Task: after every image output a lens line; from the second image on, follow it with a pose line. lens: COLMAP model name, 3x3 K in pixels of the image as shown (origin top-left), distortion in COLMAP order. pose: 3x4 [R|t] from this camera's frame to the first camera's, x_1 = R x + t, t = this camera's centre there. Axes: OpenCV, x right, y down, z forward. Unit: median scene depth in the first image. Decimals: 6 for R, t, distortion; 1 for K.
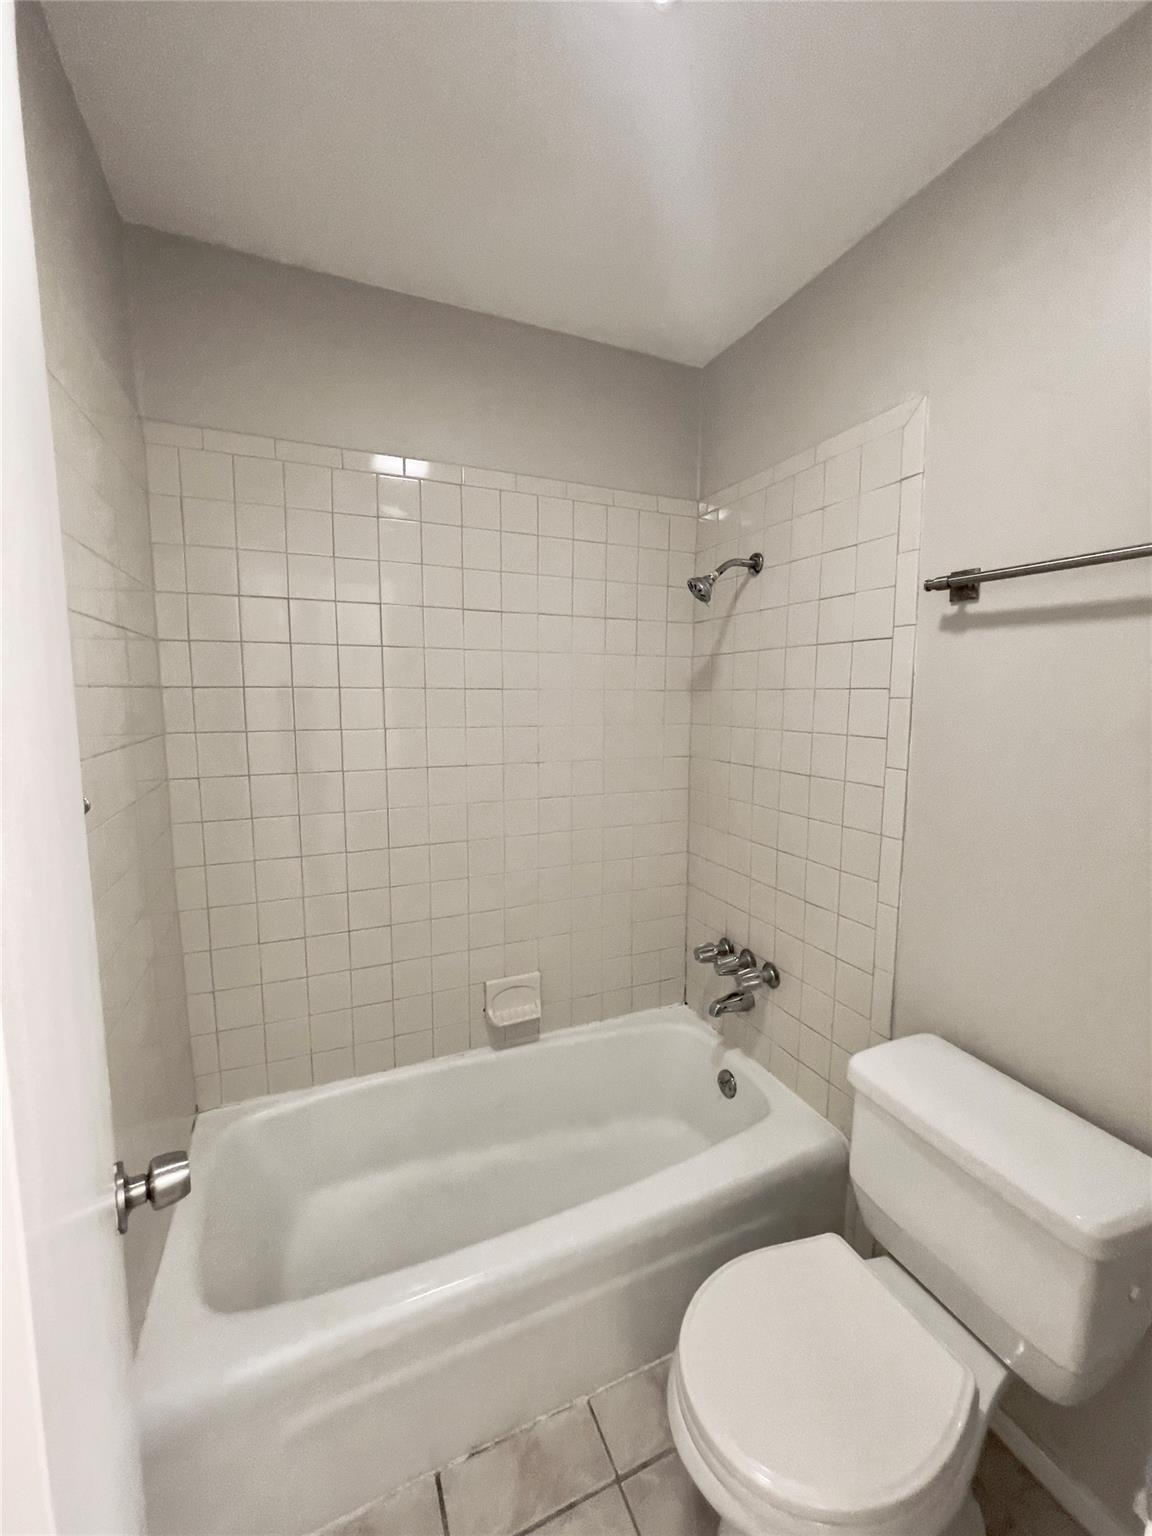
lens RADIAL K [[628.7, 0, 579.7], [0, 628.7, 765.9], [0, 0, 1]] dist [-0.007228, 0.003365]
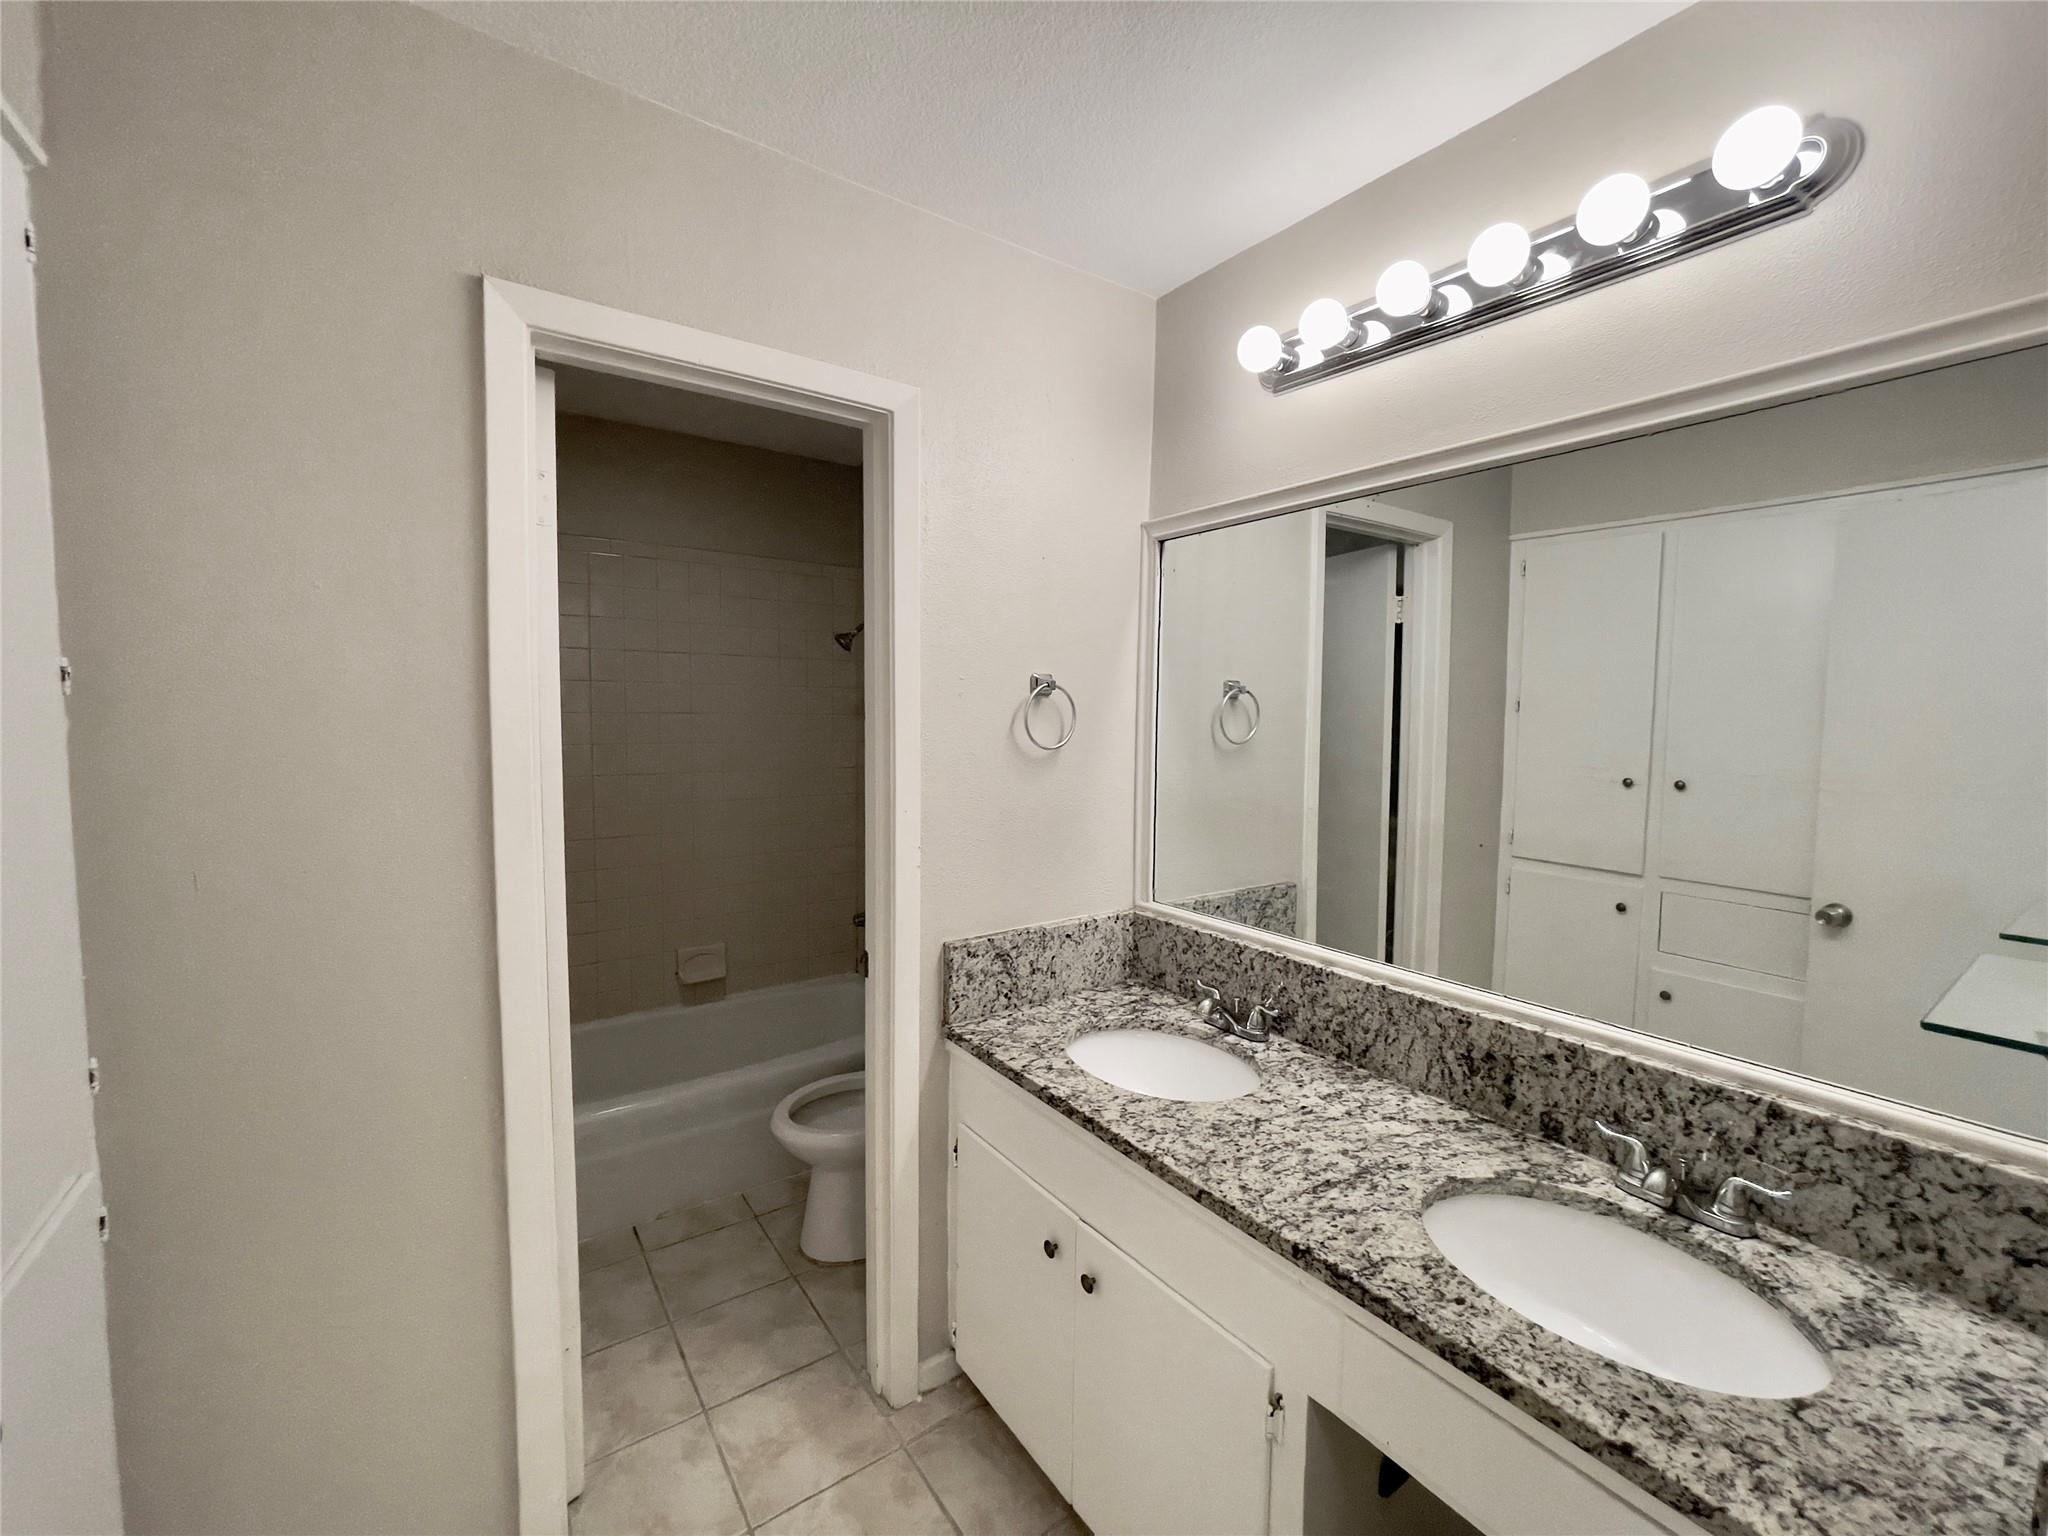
lens RADIAL K [[838.3, 0, 1021.8], [0, 838.3, 764.1], [0, 0, 1]] dist [-0.007228, 0.003365]
pose [[0.978721, -0.001205, 0.205192, 0.175161], [0.011548, 0.998721, -0.049217, 0.072606], [-0.204870, 0.050539, 0.977484, -0.756929]]
